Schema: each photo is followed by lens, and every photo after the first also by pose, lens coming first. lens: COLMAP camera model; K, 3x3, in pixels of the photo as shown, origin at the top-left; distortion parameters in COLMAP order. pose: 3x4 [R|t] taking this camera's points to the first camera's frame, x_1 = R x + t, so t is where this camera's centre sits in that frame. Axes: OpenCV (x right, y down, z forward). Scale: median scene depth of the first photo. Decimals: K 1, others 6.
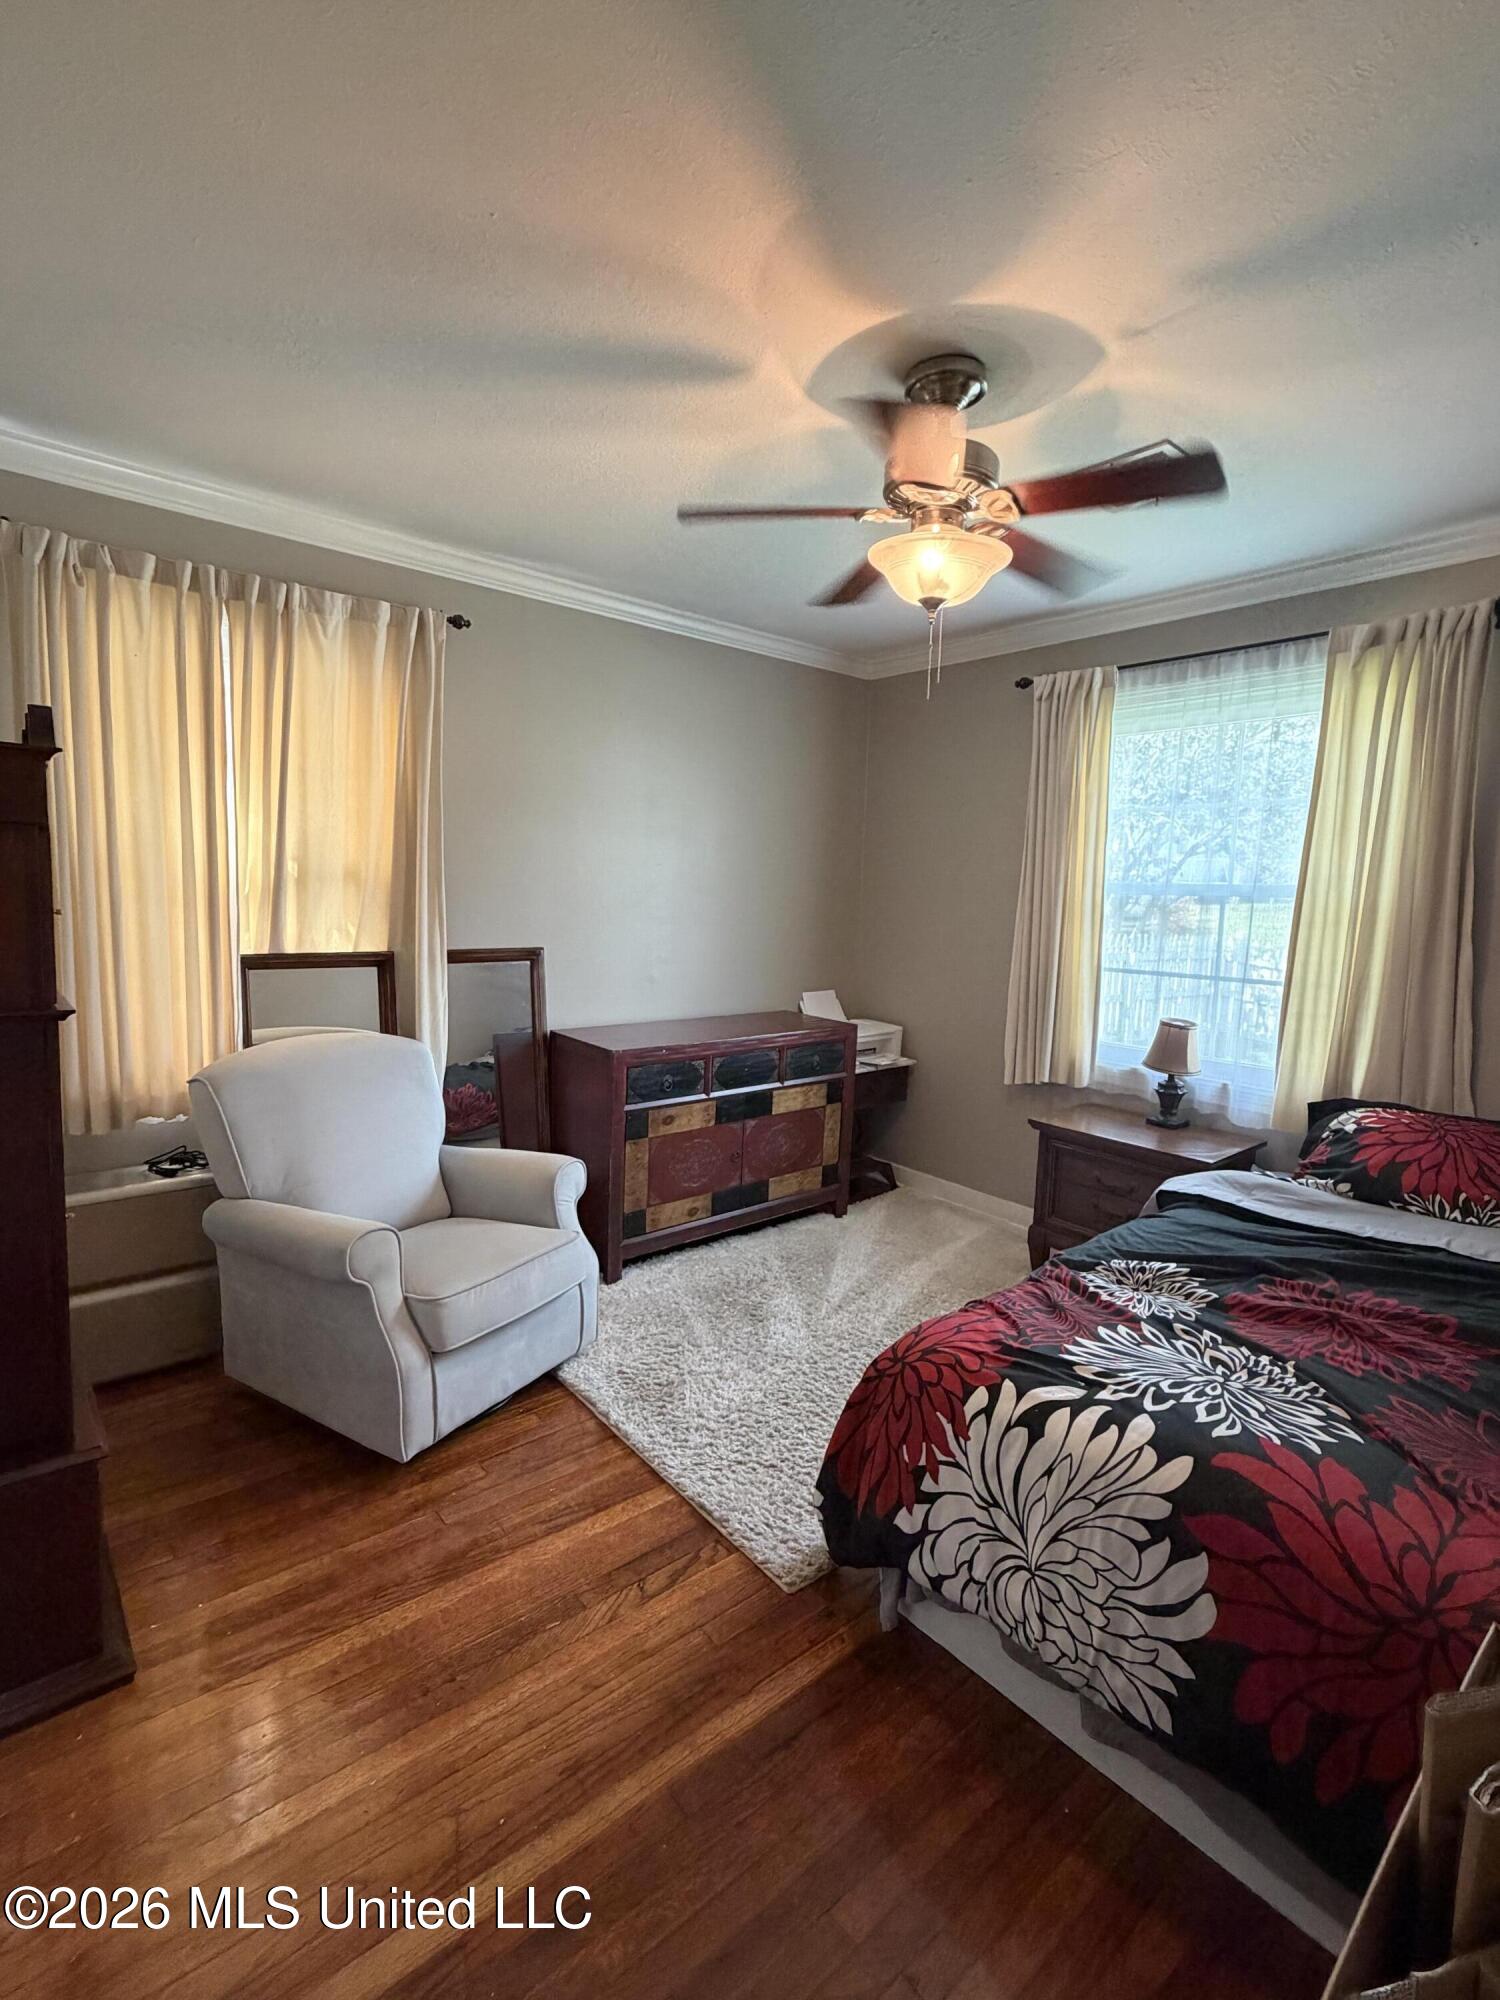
lens RADIAL K [[897.0, 0, 757.8], [0, 897.0, 995.5], [0, 0, 1]] dist [0.002988, -0.000907]
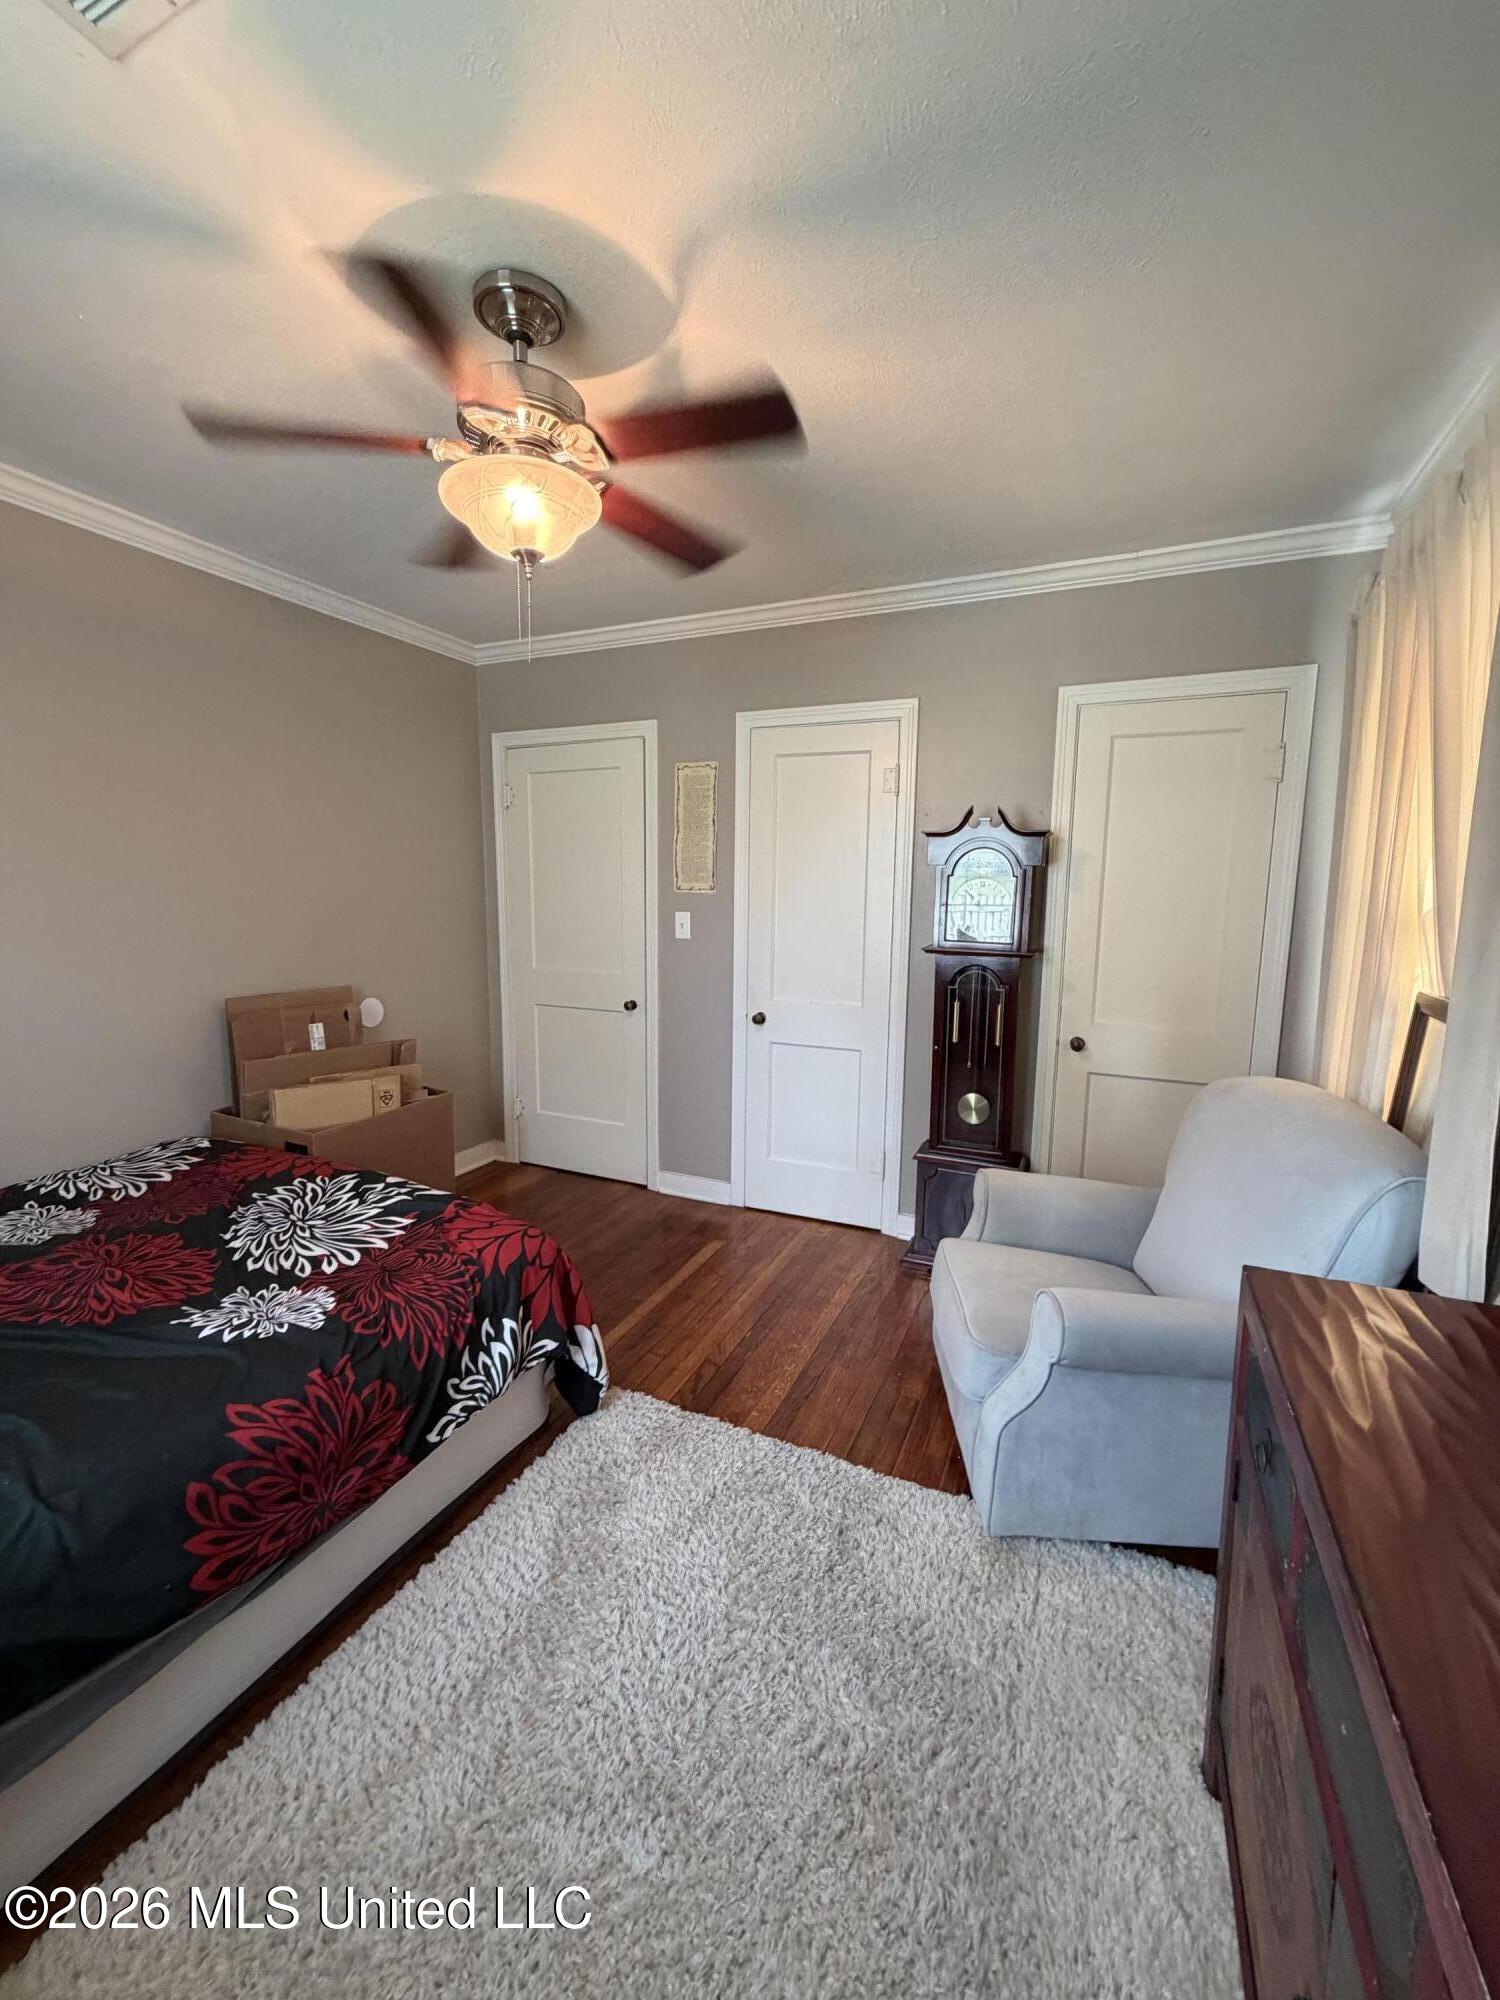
lens RADIAL K [[805.7, 0, 750.0], [0, 805.7, 1000.0], [0, 0, 1]] dist [-0.000115, -0.000009]
pose [[-0.902848, 0.023387, -0.429323, 0.385000], [-0.082368, 0.970618, 0.226090, -0.221529], [0.421996, 0.239487, -0.874394, 2.130180]]
